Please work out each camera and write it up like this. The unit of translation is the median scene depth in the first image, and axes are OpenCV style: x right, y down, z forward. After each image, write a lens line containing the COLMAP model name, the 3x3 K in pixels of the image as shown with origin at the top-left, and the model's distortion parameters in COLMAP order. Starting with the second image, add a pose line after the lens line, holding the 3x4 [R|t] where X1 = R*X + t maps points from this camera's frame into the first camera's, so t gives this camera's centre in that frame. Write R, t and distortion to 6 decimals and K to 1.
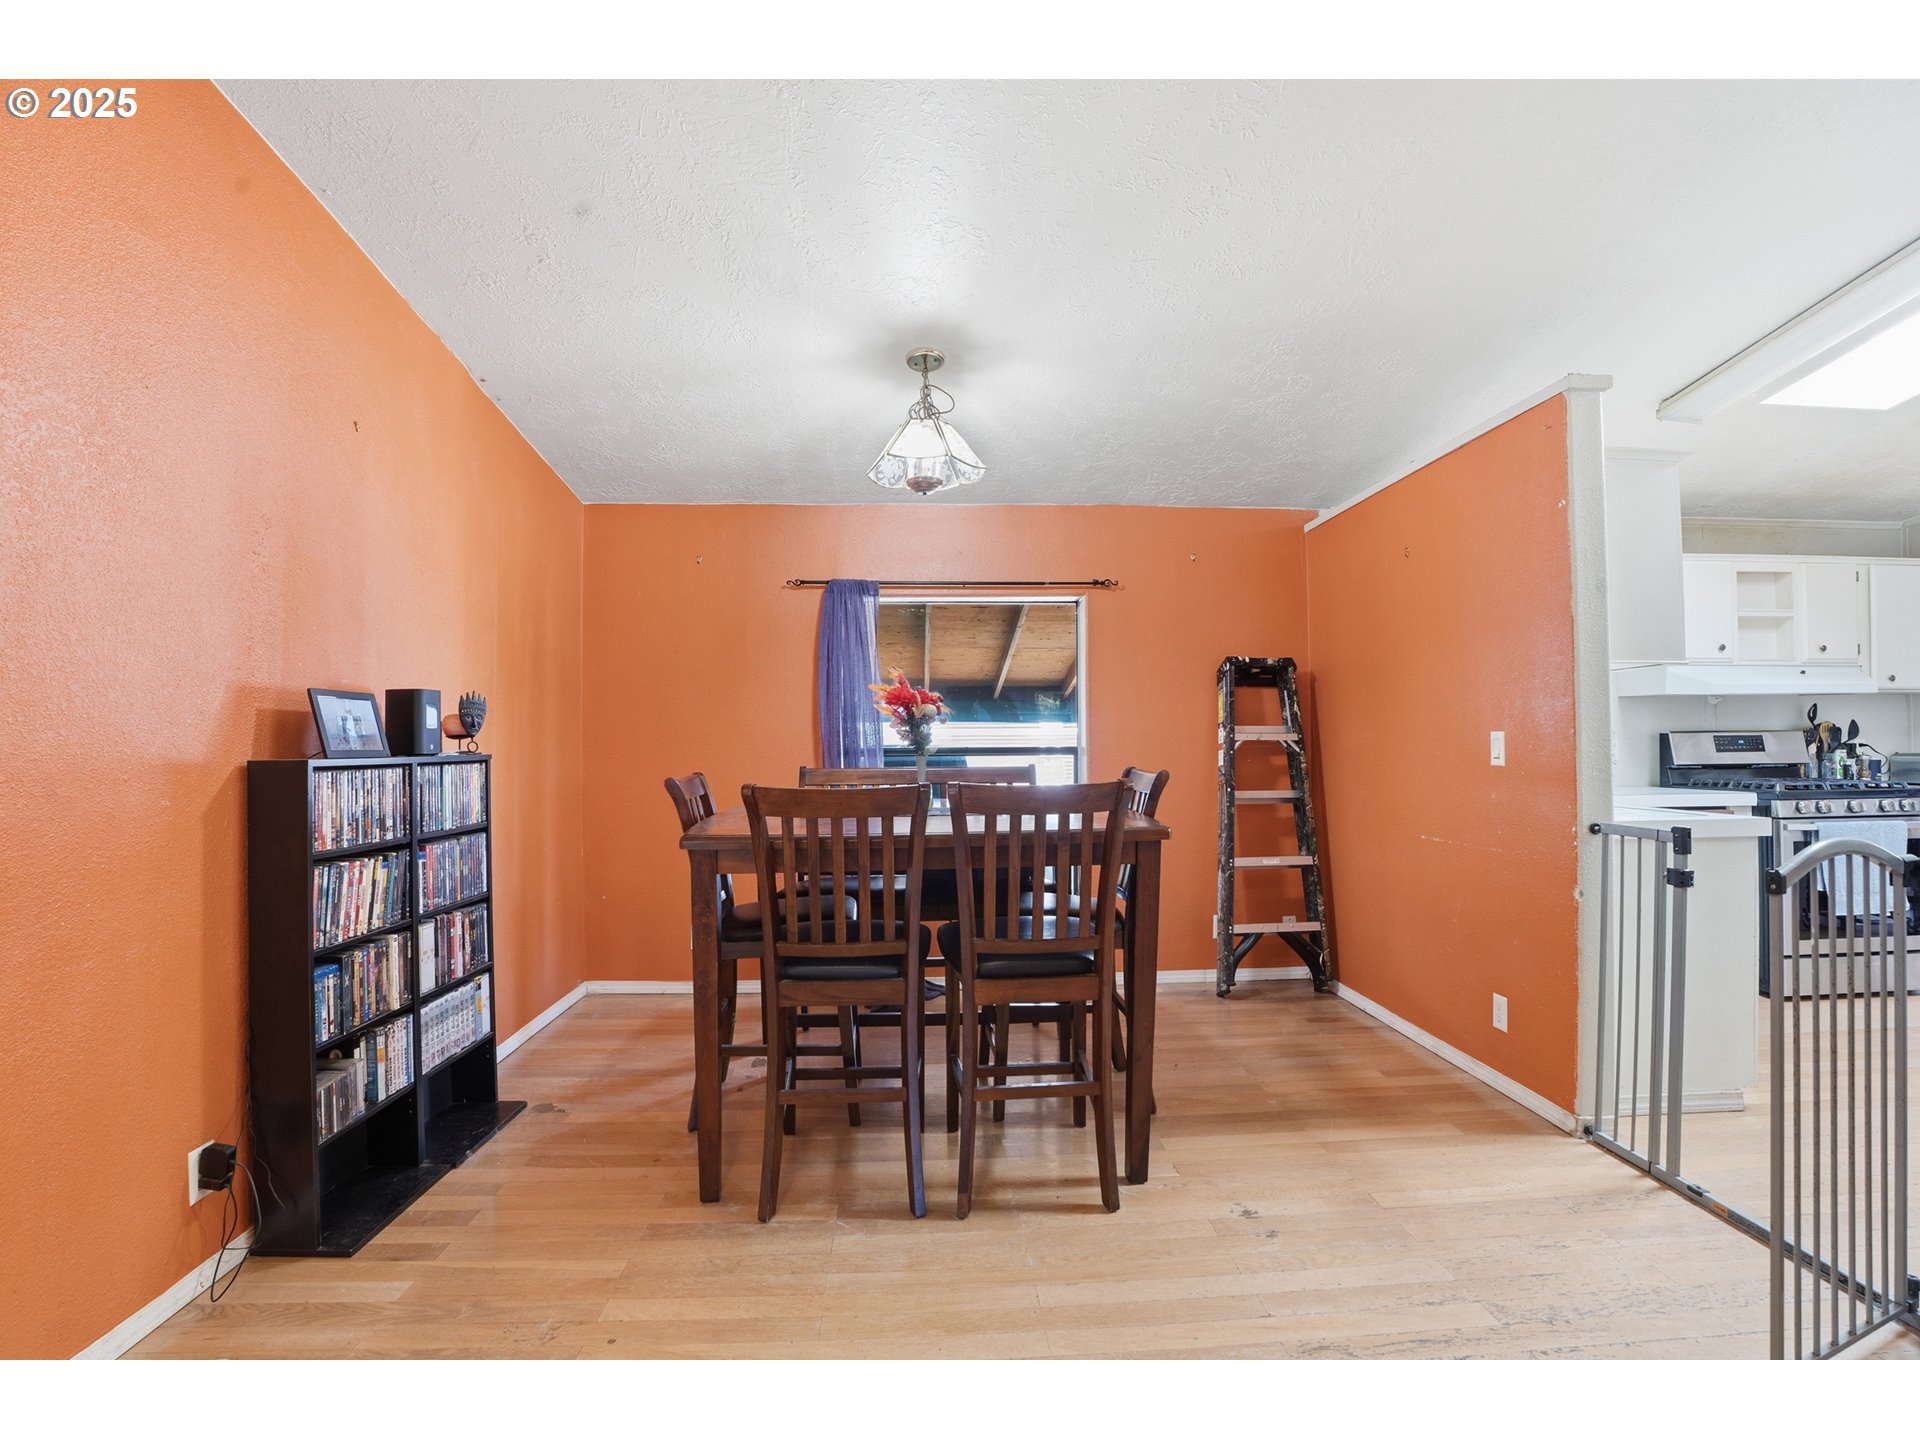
lens RADIAL K [[925.5, 0, 945.1], [0, 925.5, 722.3], [0, 0, 1]] dist [-0.091231, 0.030300]
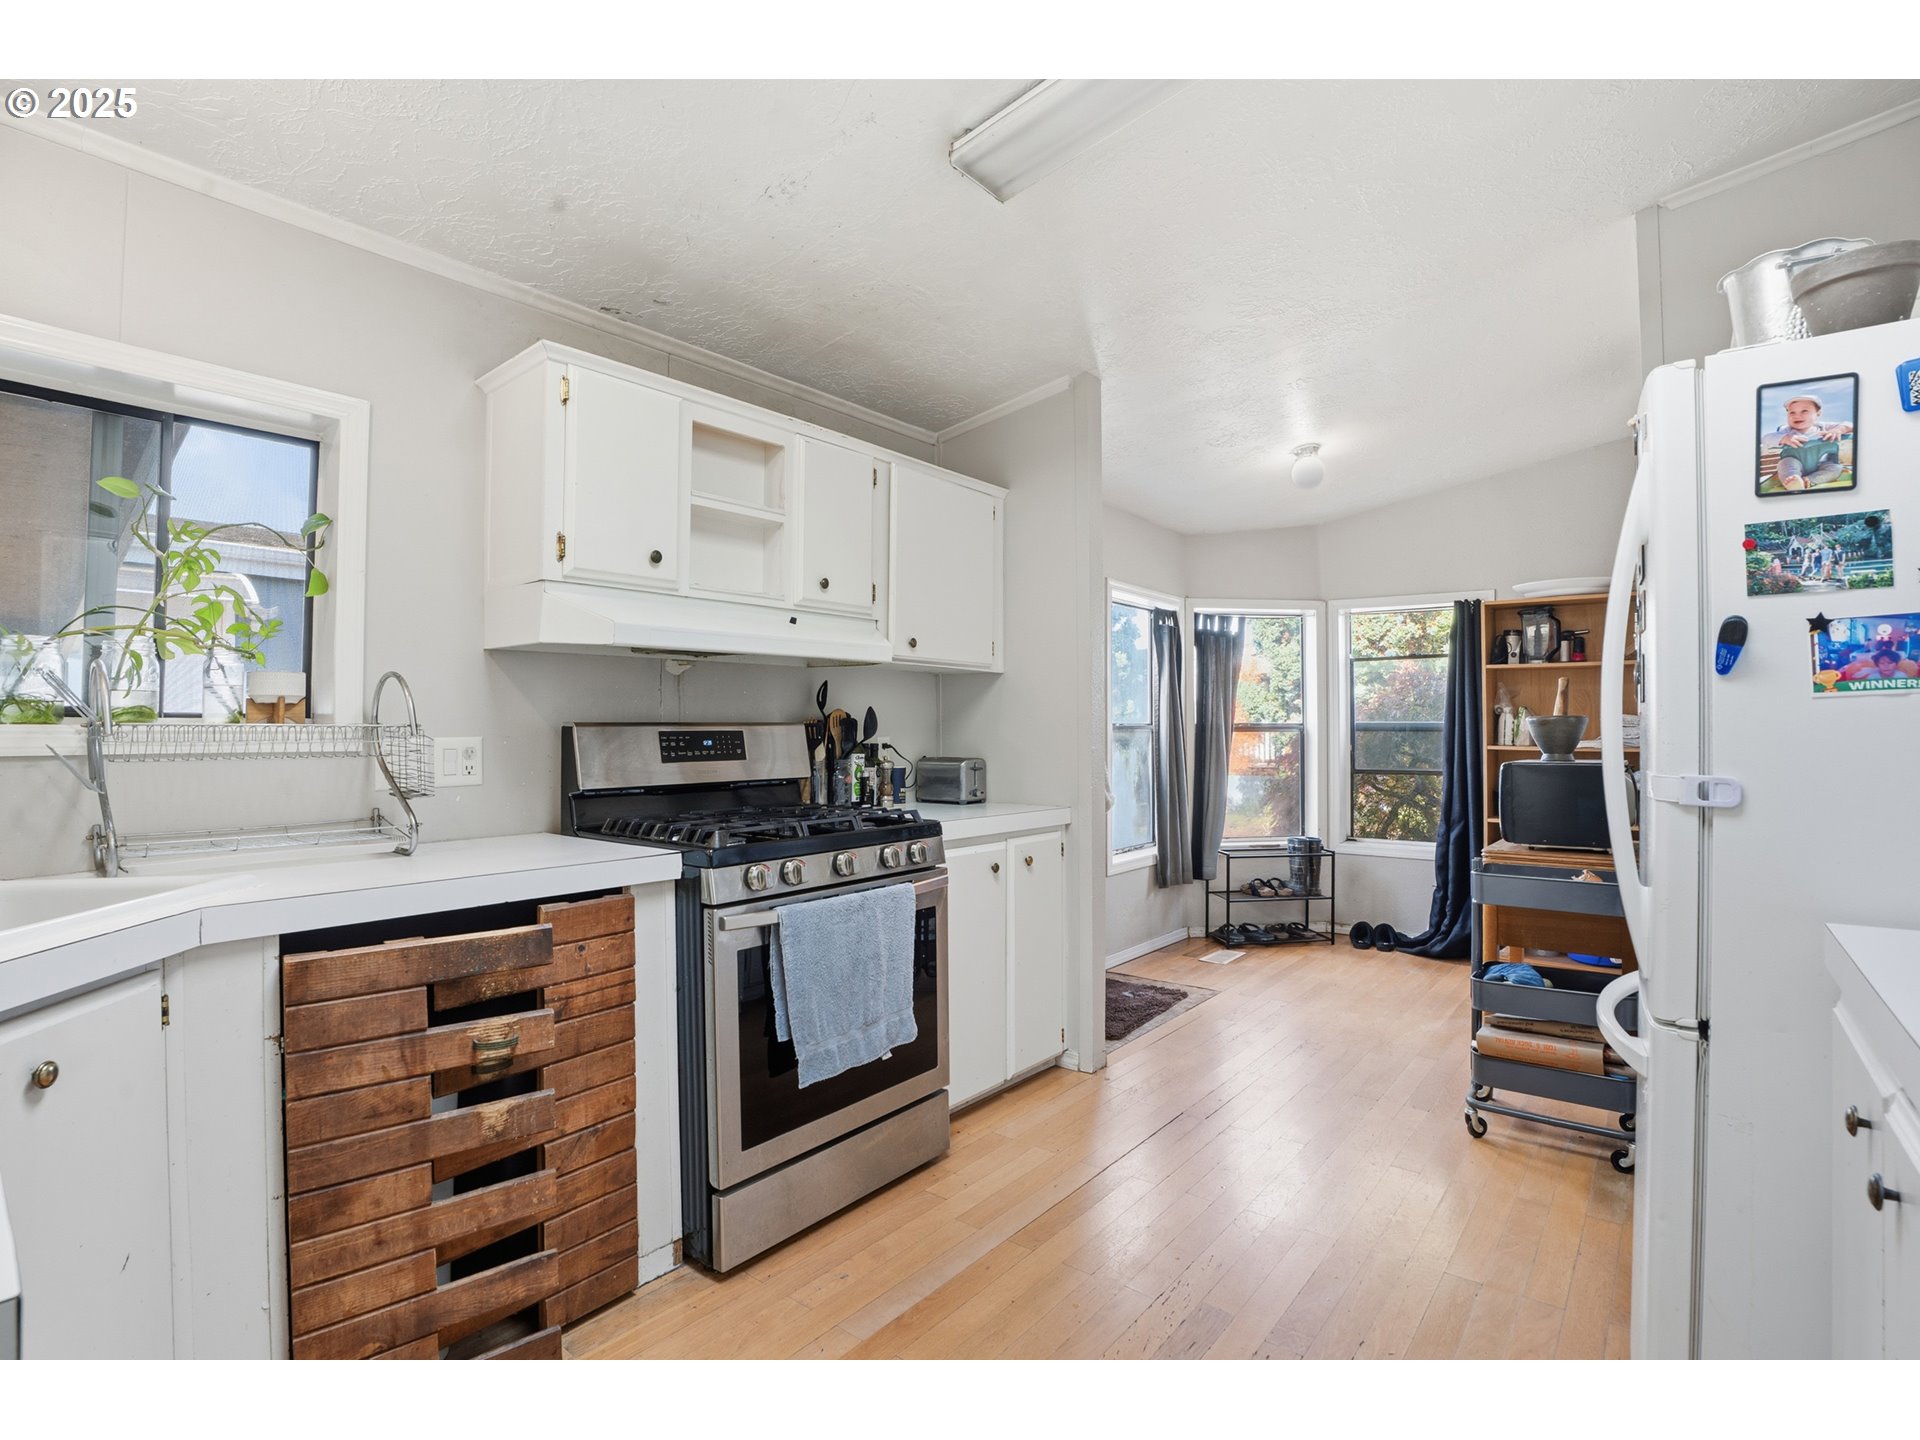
lens RADIAL K [[925.5, 0, 945.1], [0, 925.5, 722.3], [0, 0, 1]] dist [-0.091231, 0.030300]
pose [[0.688496, 0.007259, 0.725204, 0.589688], [-0.010068, 0.999949, -0.000451, 0.007983], [-0.725171, -0.006991, 0.688534, 0.488747]]
